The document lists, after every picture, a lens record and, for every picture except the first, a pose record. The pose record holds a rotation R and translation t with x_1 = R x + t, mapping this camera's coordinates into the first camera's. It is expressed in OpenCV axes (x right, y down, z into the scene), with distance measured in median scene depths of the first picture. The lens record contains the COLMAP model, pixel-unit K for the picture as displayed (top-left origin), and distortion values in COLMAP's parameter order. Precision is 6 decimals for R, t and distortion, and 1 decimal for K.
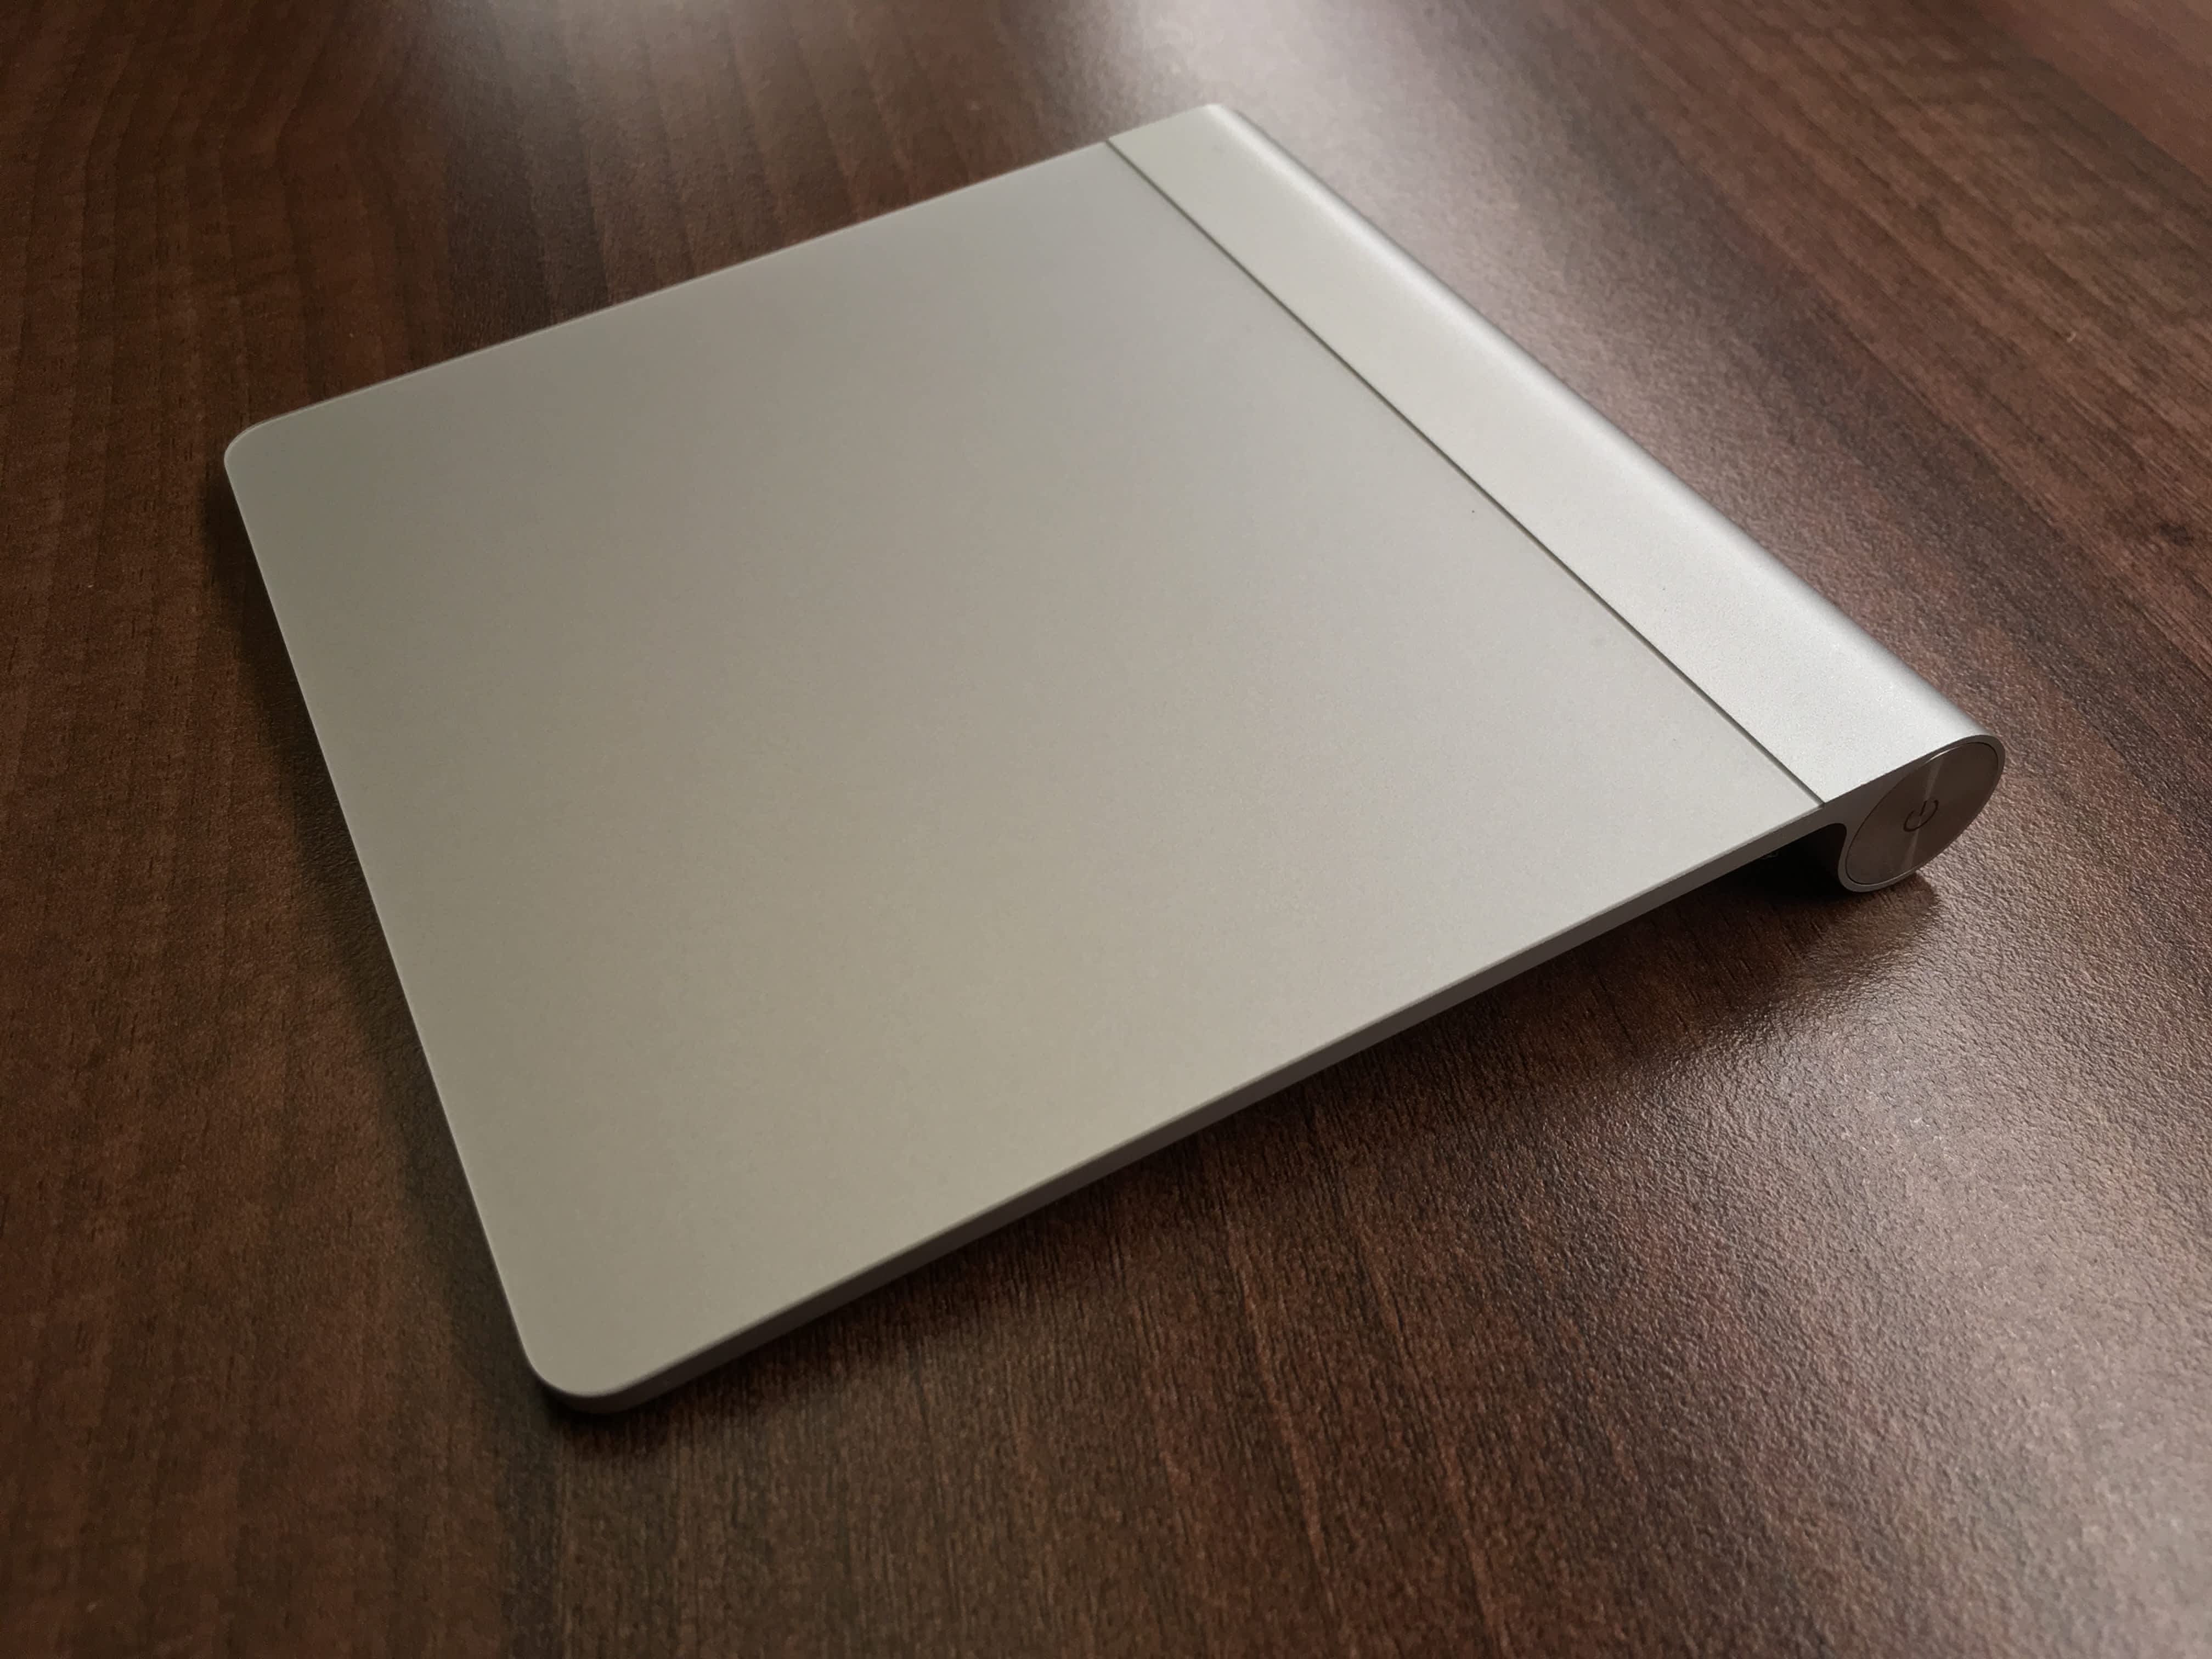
lens RADIAL K [[1926.0, 0, 1106.9], [0, 1926.0, 831.2], [0, 0, 1]] dist [0.066253, -0.126086]
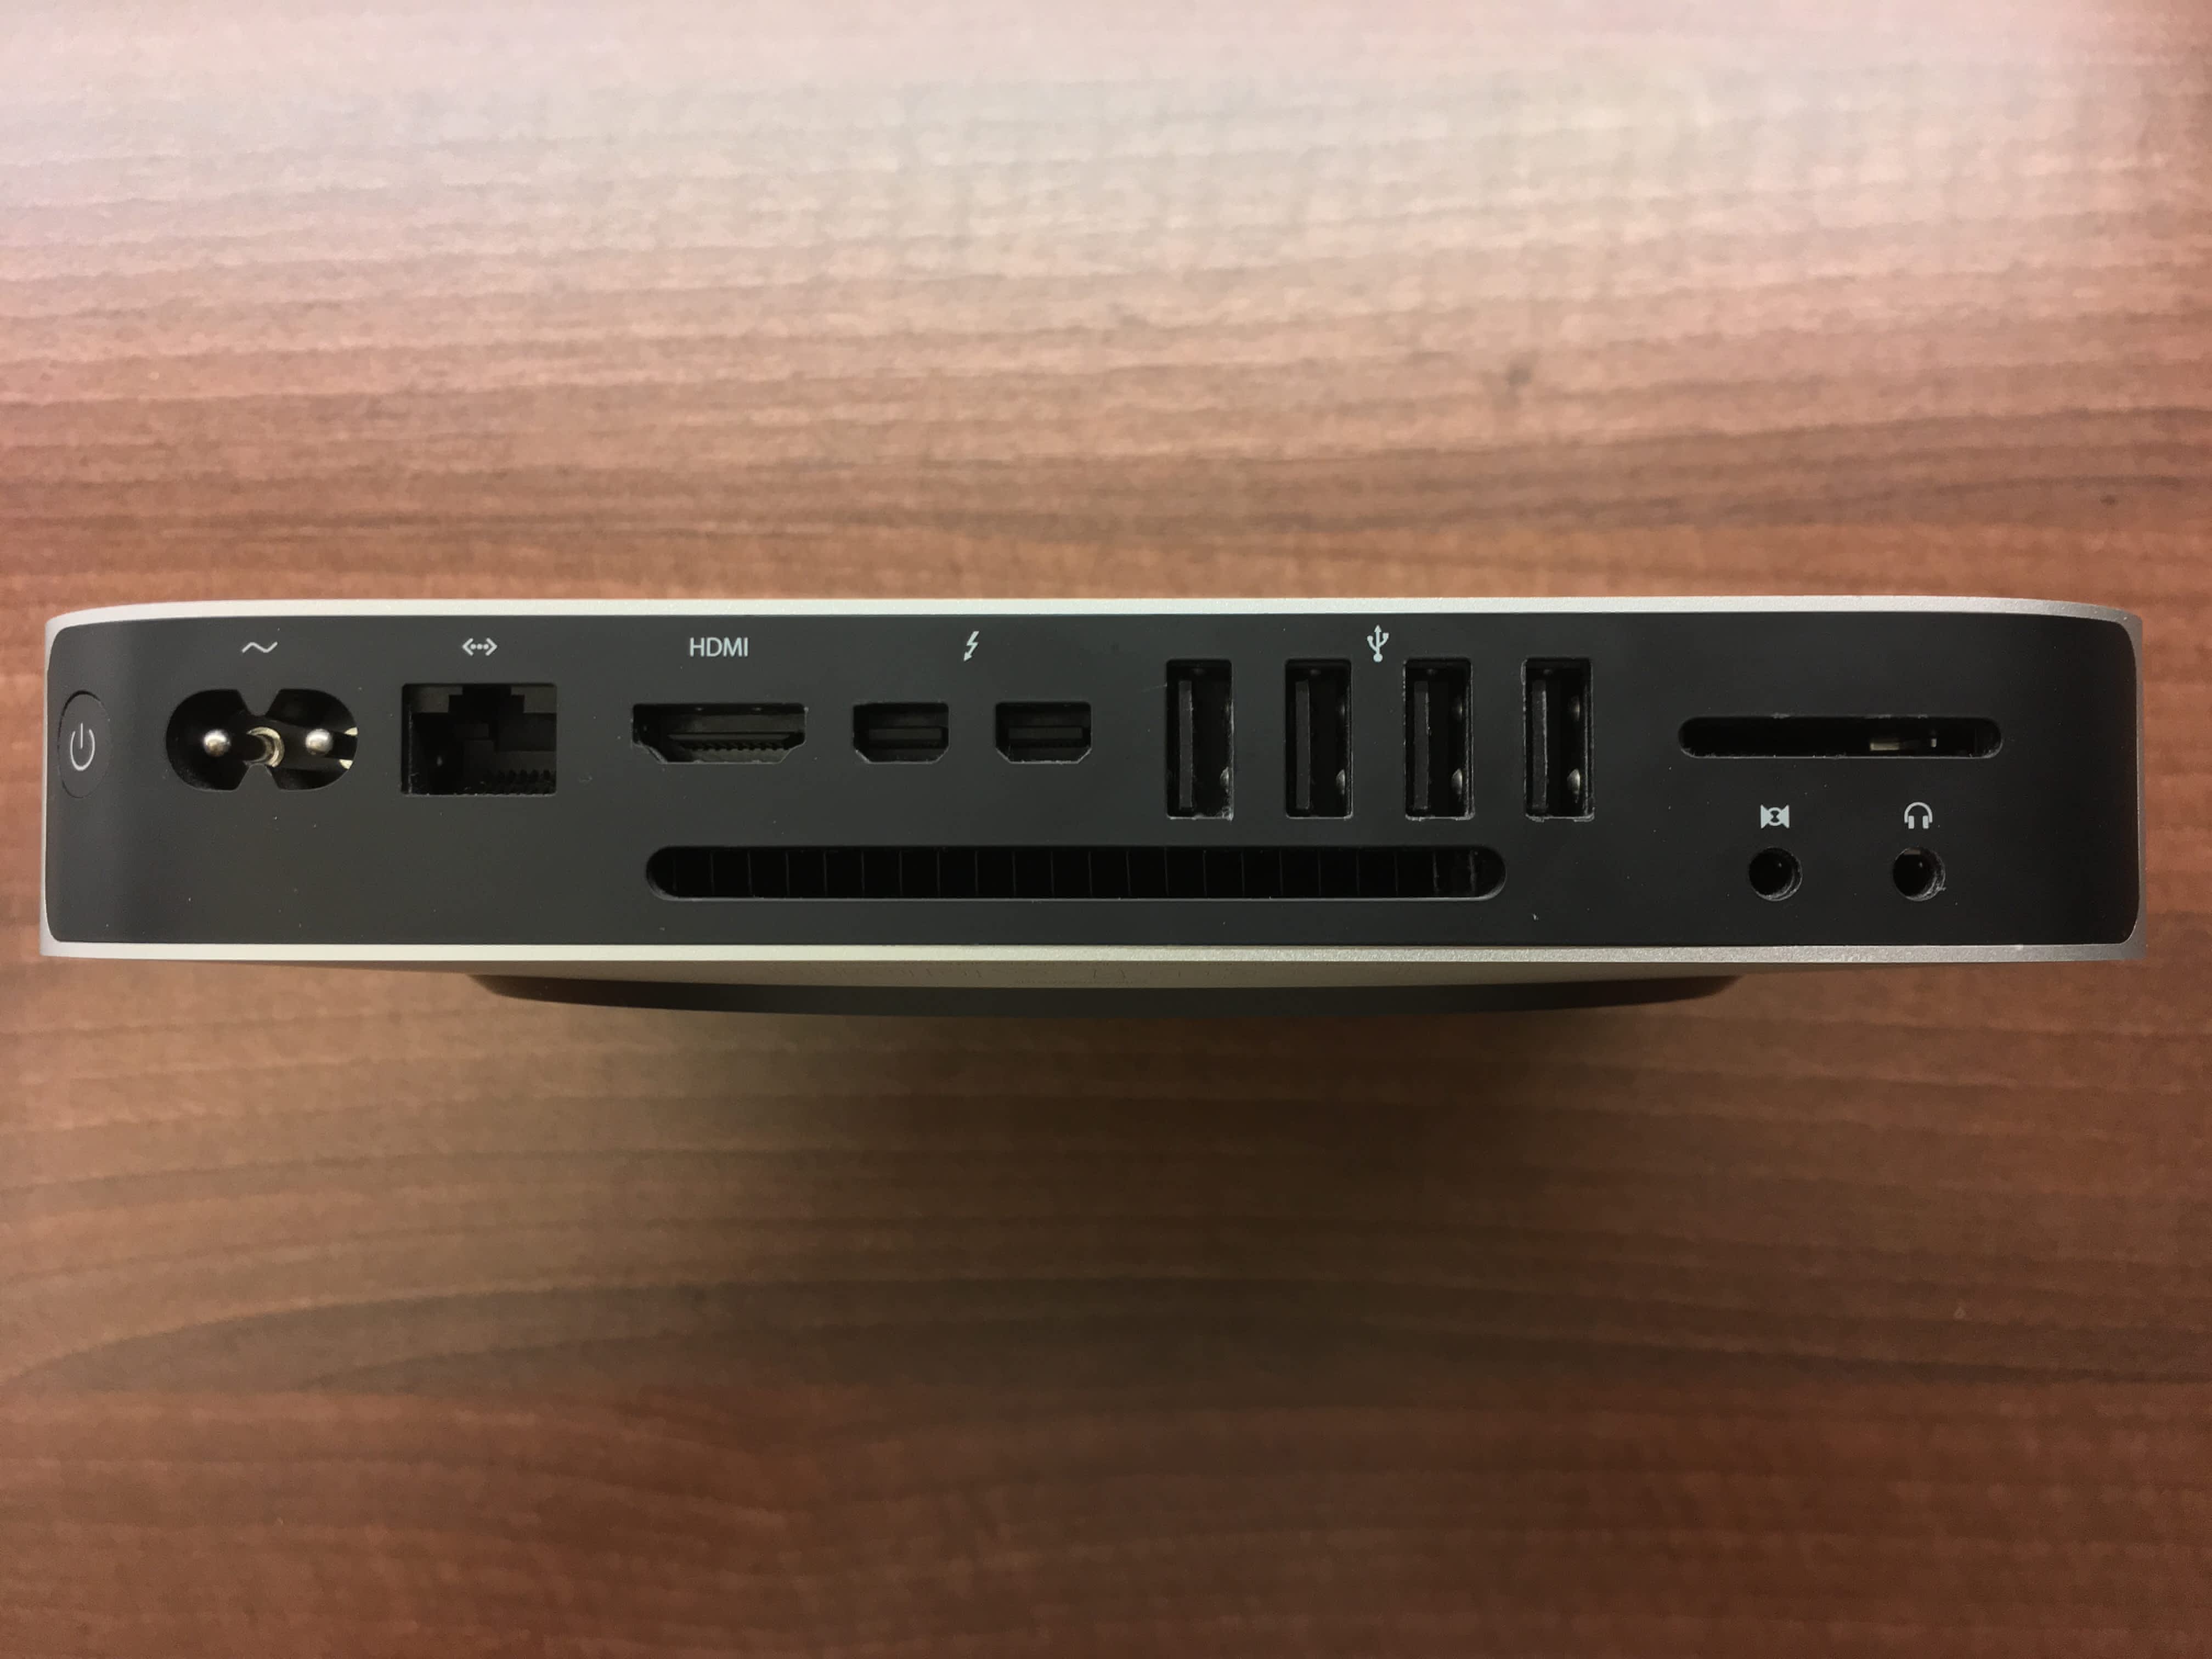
lens RADIAL K [[1926.0, 0, 1102.6], [0, 1926.0, 822.0], [0, 0, 1]] dist [0.066253, -0.126086]
pose [[0.239112, -0.970981, 0.004596, 0.076510], [0.714078, 0.179051, 0.676782, -1.250293], [-0.657965, -0.158545, 0.736170, -0.038608]]
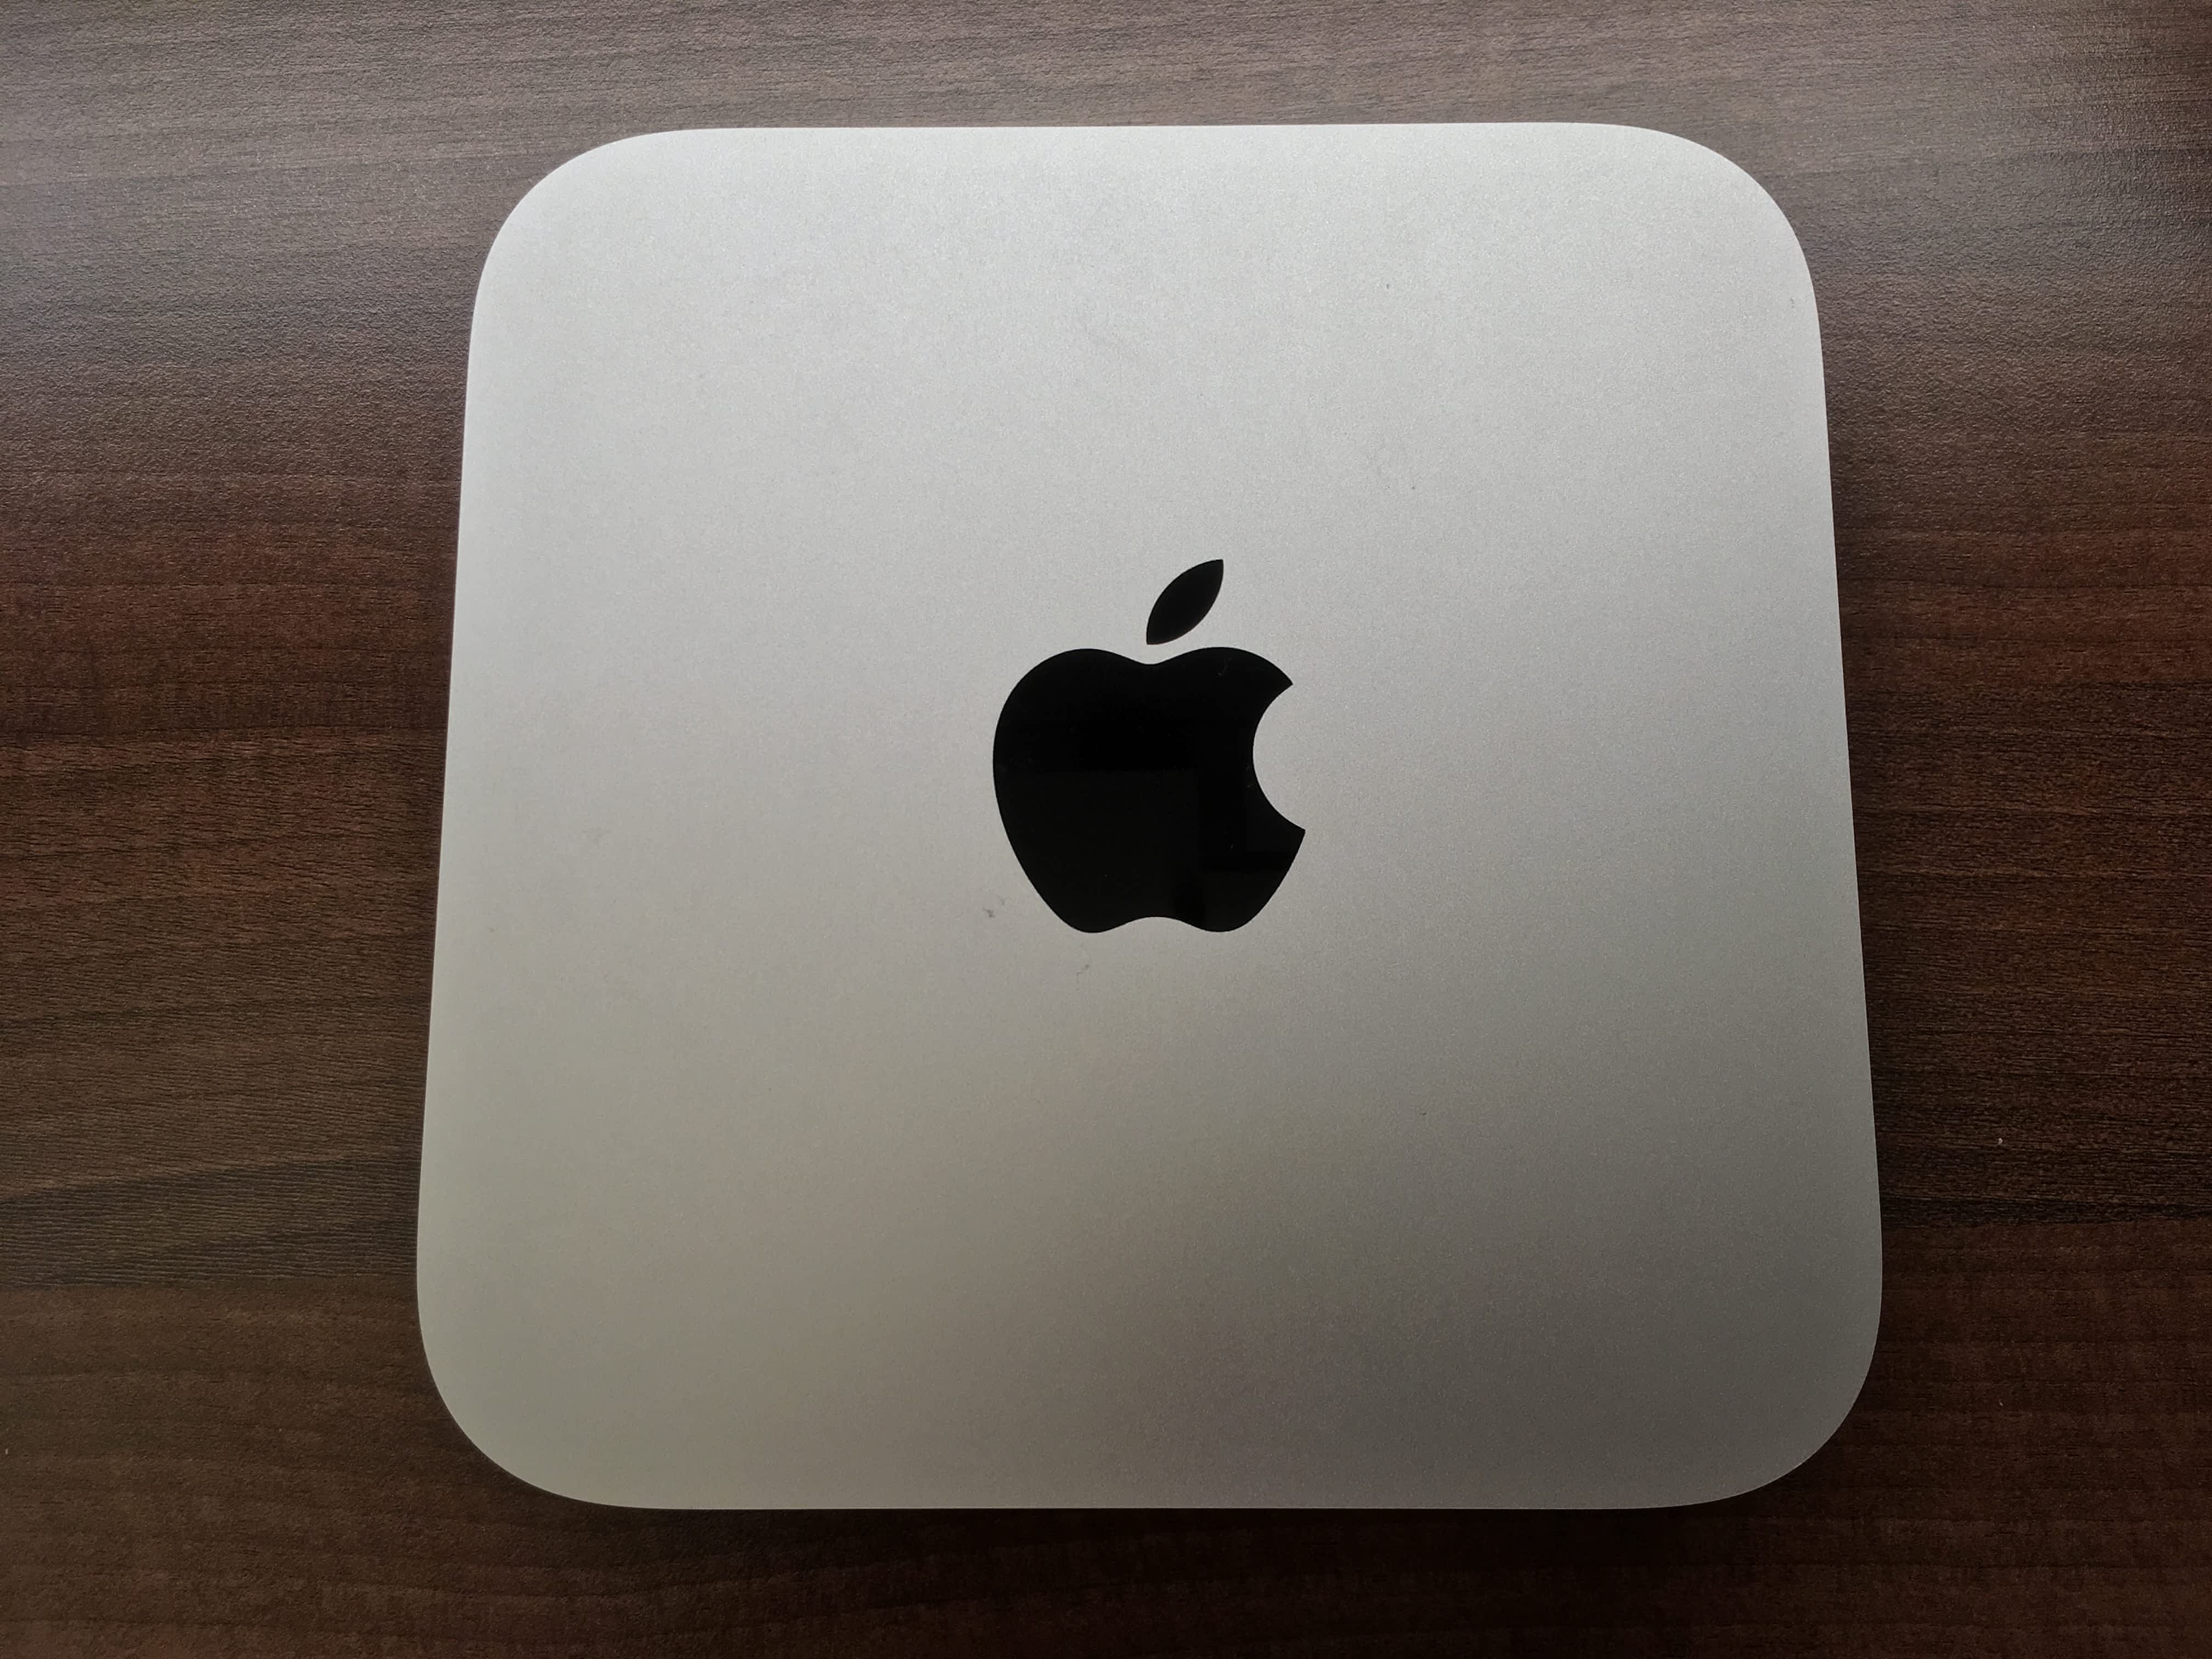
lens RADIAL K [[1926.0, 0, 1100.3], [0, 1926.0, 842.7], [0, 0, 1]] dist [0.066253, -0.126086]
pose [[0.217069, -0.965272, 0.145361, -0.227997], [0.708421, 0.258225, 0.656856, -1.024976], [-0.671581, -0.039606, 0.739872, 0.024175]]
